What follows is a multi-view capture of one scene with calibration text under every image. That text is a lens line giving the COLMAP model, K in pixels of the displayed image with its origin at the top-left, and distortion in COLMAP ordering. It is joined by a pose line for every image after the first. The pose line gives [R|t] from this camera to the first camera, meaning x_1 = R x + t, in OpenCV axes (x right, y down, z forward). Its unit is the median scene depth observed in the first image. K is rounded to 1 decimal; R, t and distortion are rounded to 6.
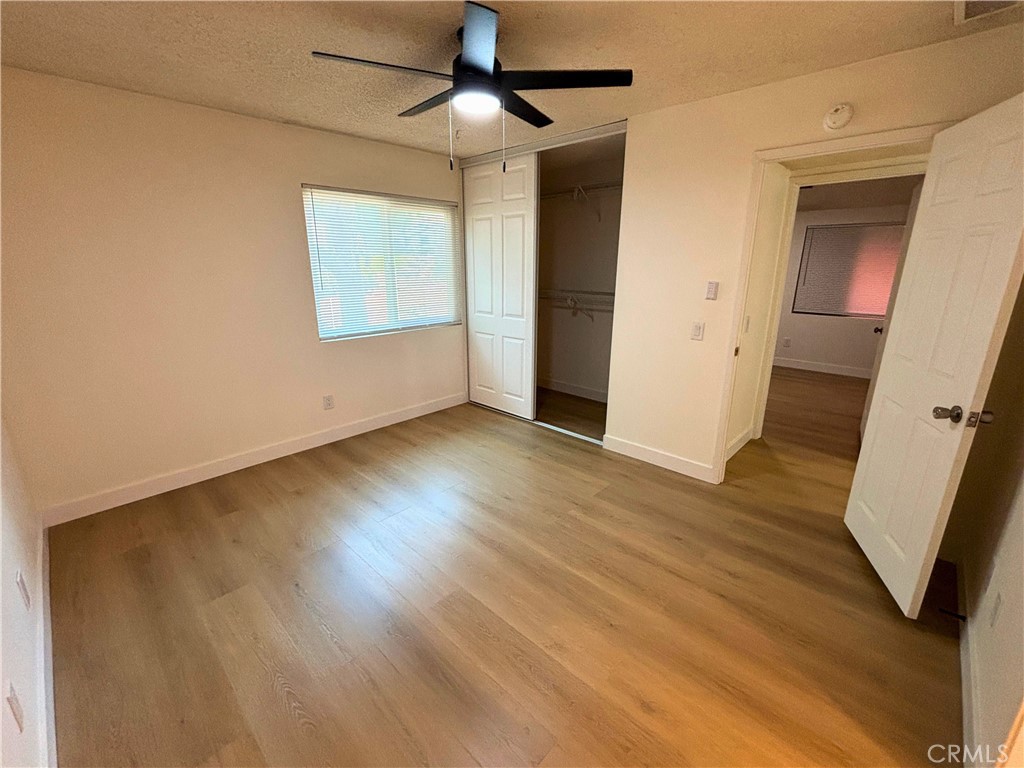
lens RADIAL K [[429.9, 0, 513.9], [0, 429.9, 389.6], [0, 0, 1]] dist [-0.001239, -0.000758]
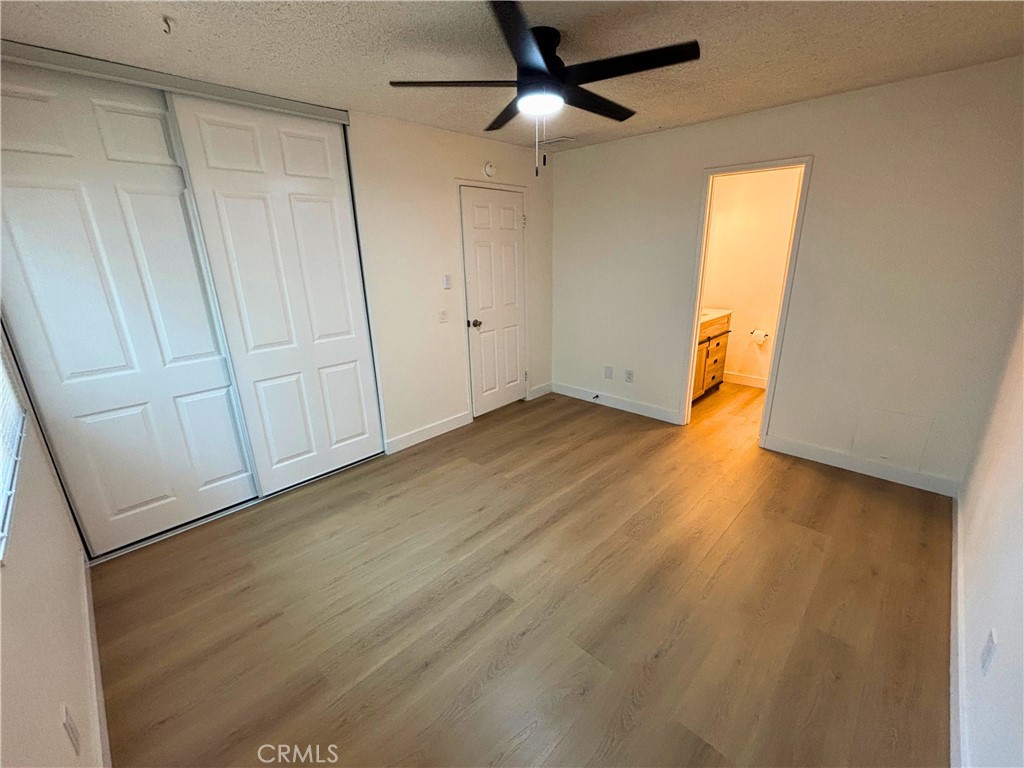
lens RADIAL K [[429.9, 0, 514.8], [0, 429.9, 379.2], [0, 0, 1]] dist [-0.001239, -0.000758]
pose [[0.003401, -0.280579, 0.959825, -0.733816], [0.311651, 0.912324, 0.265589, -0.204203], [-0.950190, 0.298228, 0.090546, 0.665361]]
